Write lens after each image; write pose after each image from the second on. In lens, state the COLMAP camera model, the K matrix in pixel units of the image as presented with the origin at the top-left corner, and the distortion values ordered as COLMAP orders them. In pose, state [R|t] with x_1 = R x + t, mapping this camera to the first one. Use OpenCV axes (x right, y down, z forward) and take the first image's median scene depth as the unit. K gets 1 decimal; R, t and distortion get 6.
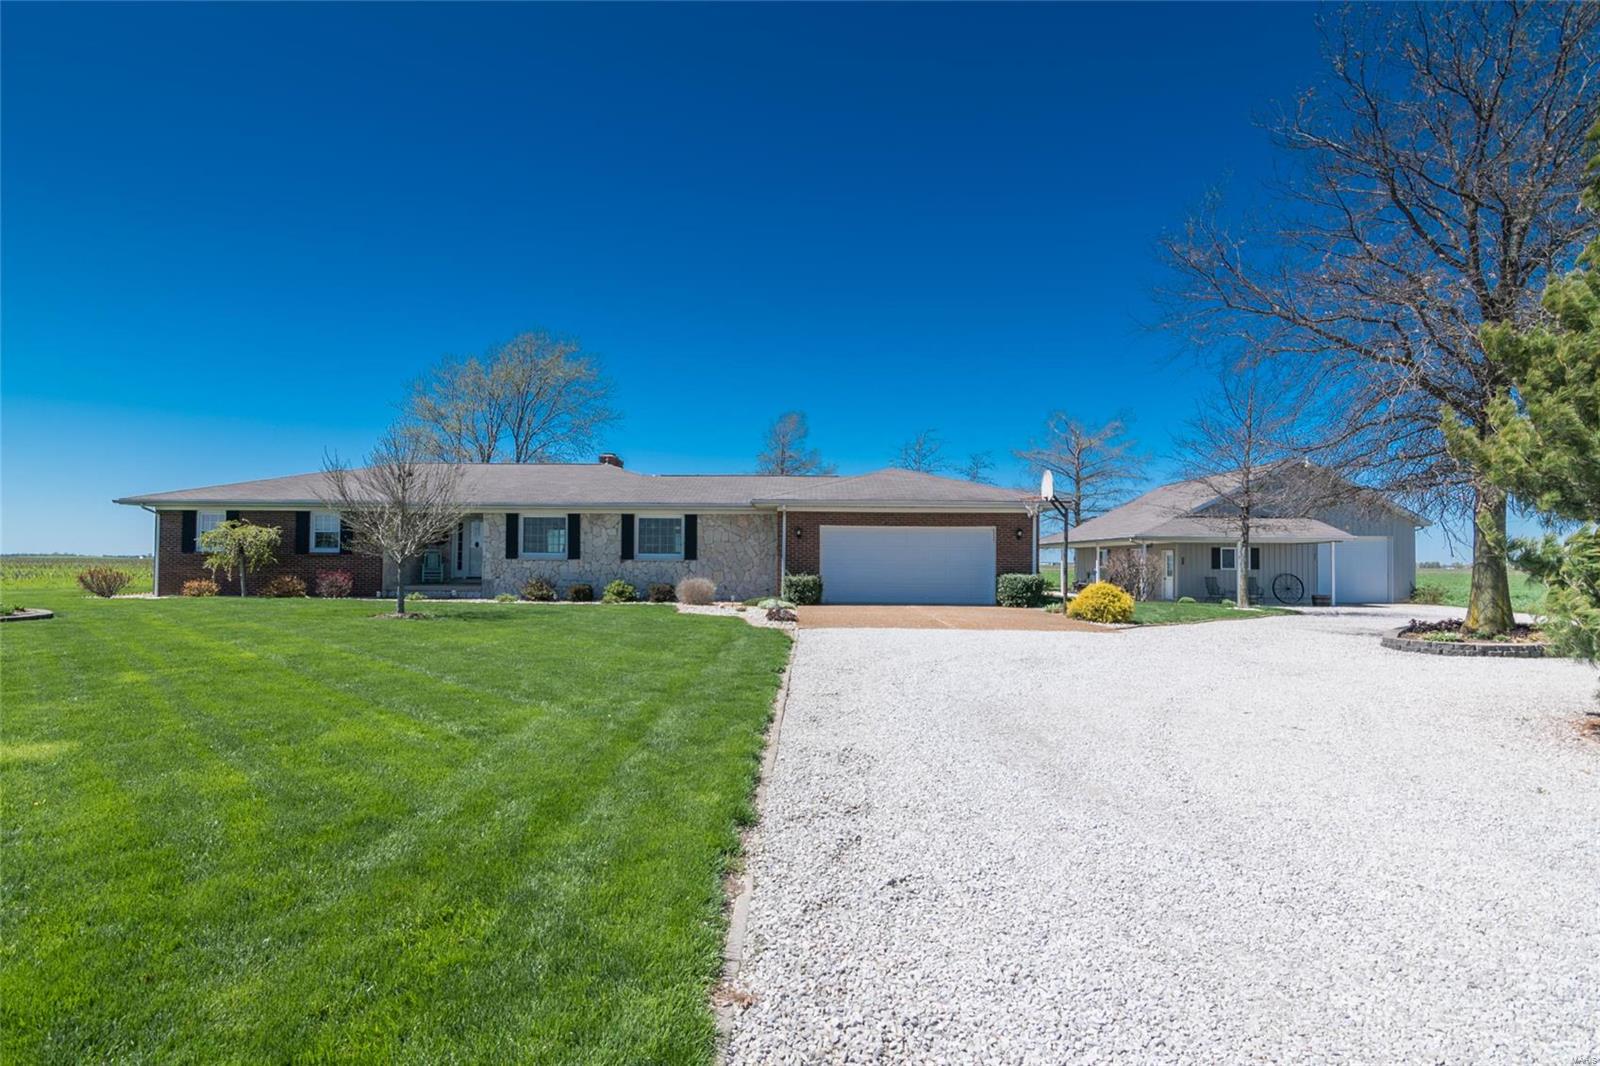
lens RADIAL K [[783.3, 0, 807.0], [0, 783.3, 539.5], [0, 0, 1]] dist [-0.002575, -0.005919]
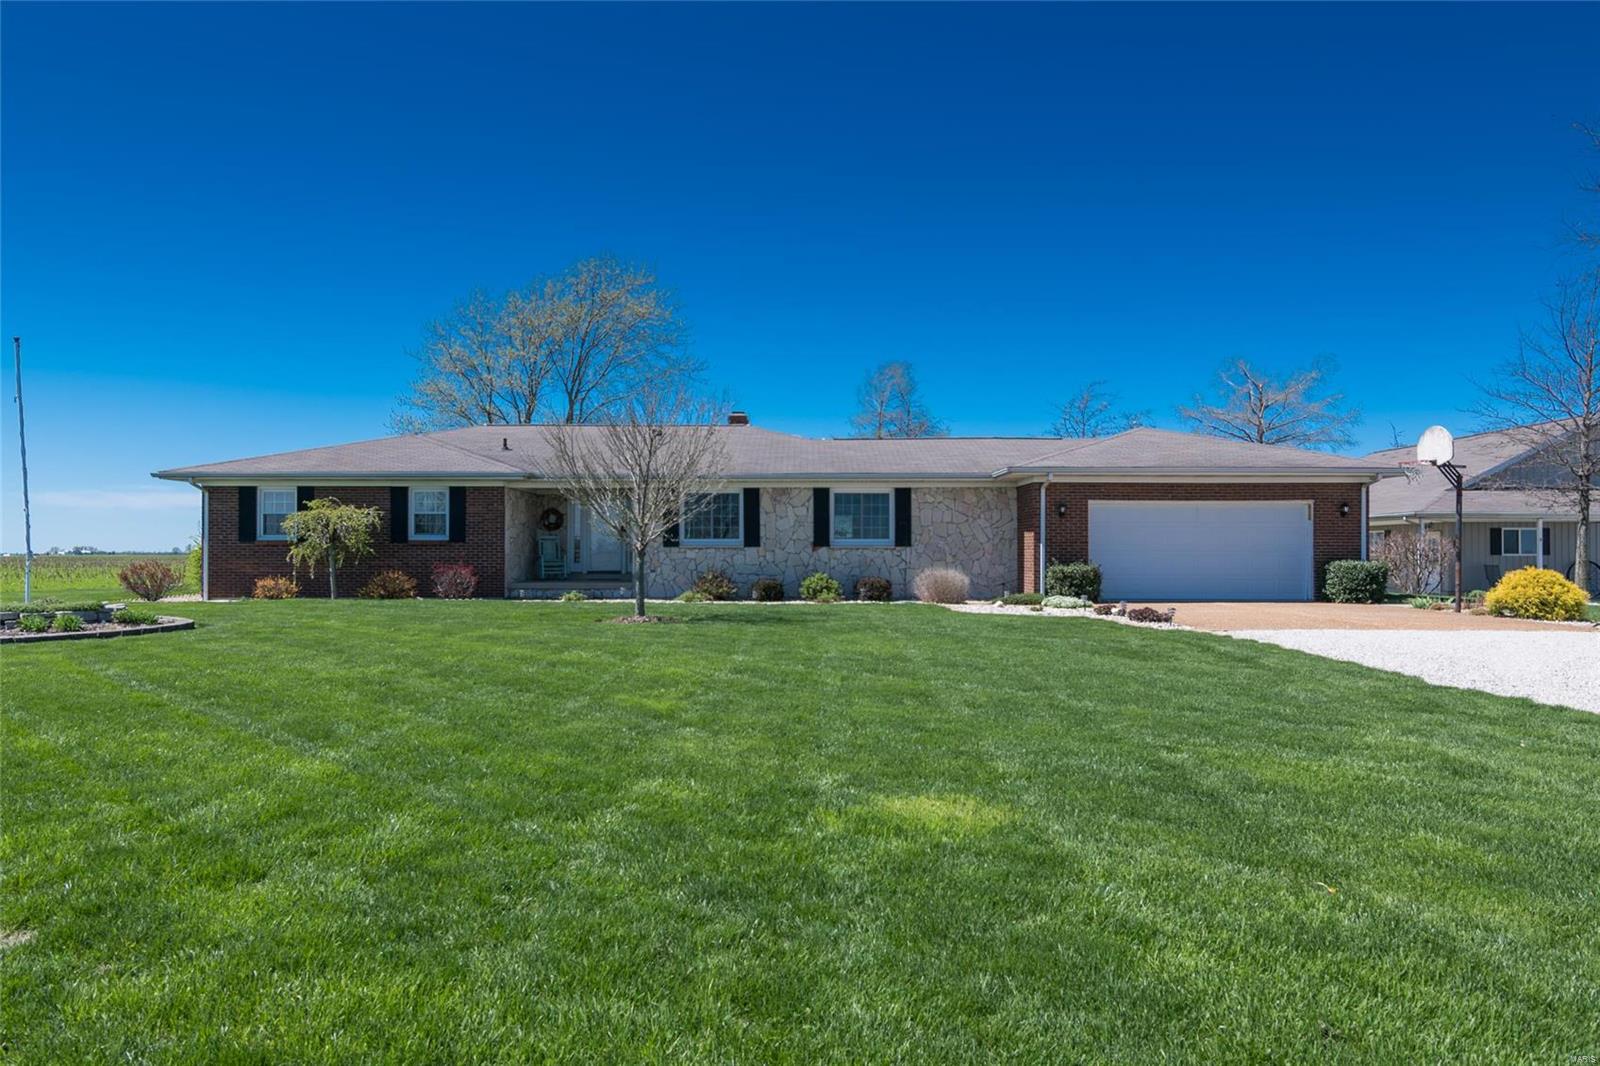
lens RADIAL K [[966.8, 0, 812.0], [0, 966.8, 531.3], [0, 0, 1]] dist [-0.007547, -0.000840]
pose [[0.999721, -0.006847, 0.022624, -0.260404], [0.006671, 0.999947, 0.007809, 0.002909], [-0.022677, -0.007656, 0.999714, 0.042236]]
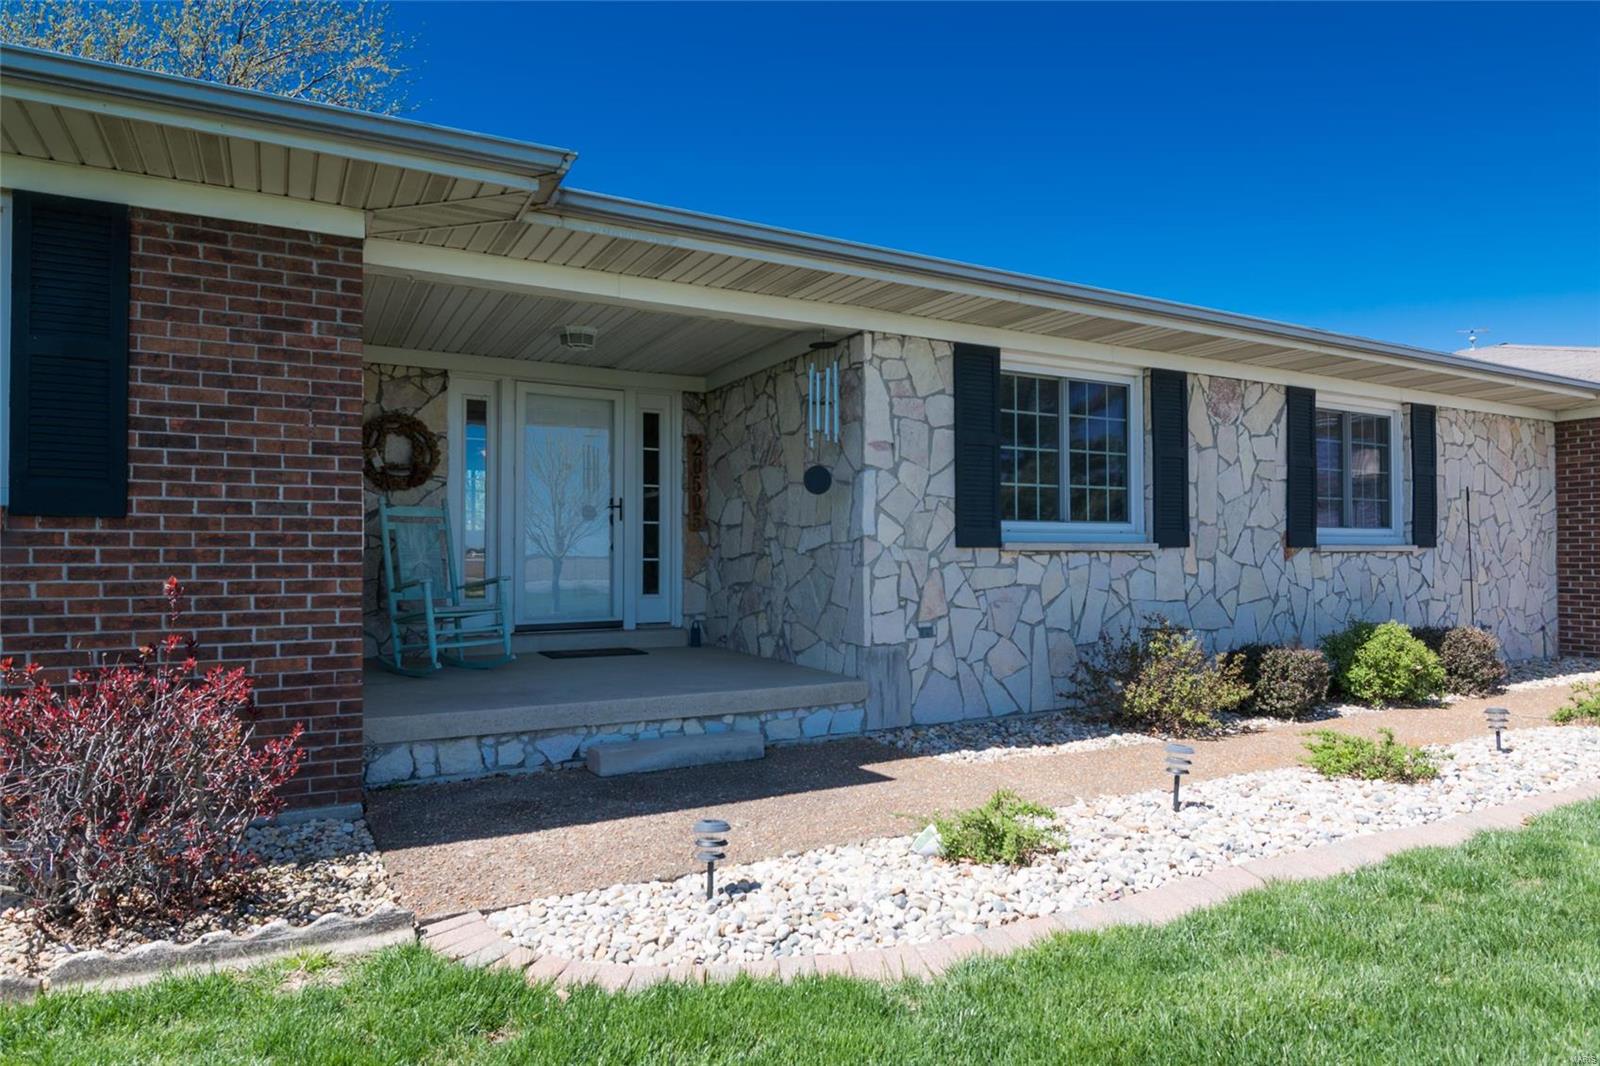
lens RADIAL K [[911.9, 0, 787.1], [0, 911.9, 532.1], [0, 0, 1]] dist [-0.001970, -0.000955]
pose [[0.873823, 0.003001, 0.486235, -0.554492], [-0.005918, 0.999973, 0.004463, 0.019673], [-0.486208, -0.006778, 0.873817, 0.800237]]
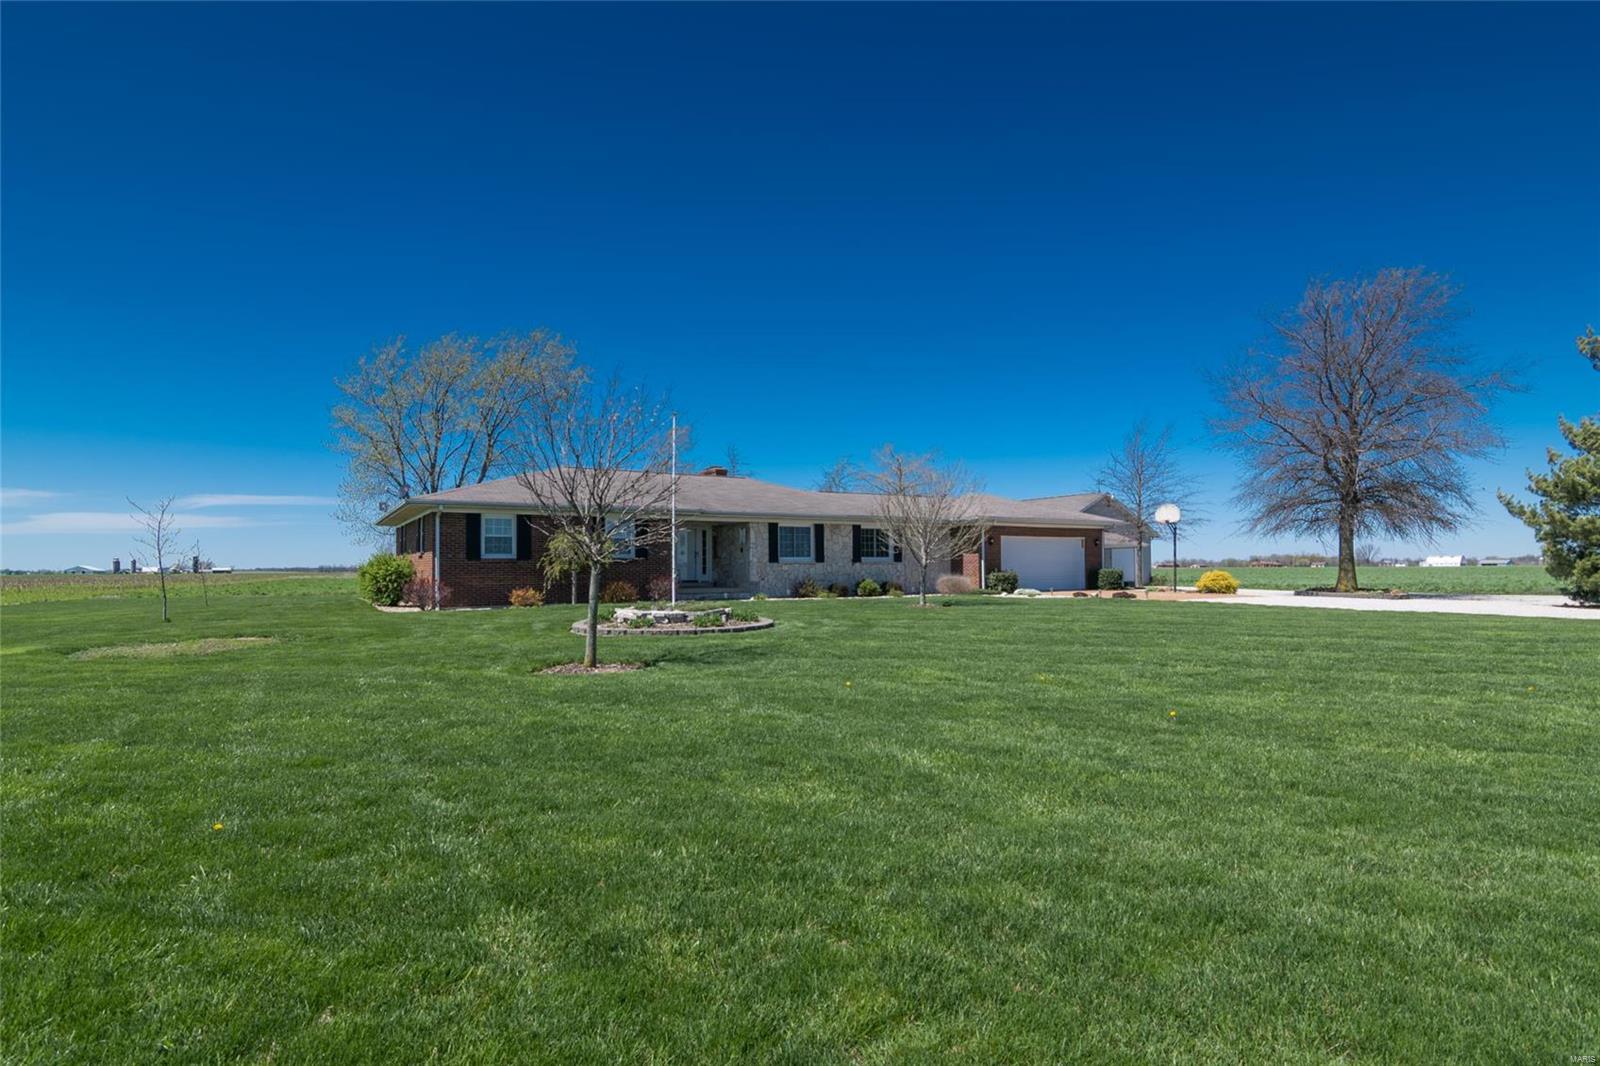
lens RADIAL K [[783.3, 0, 792.0], [0, 783.3, 536.1], [0, 0, 1]] dist [-0.002575, -0.005919]
pose [[0.844704, 0.007835, 0.535176, -0.968727], [-0.002255, 0.999936, -0.011080, -0.001179], [-0.535229, 0.008153, 0.844668, 0.022008]]
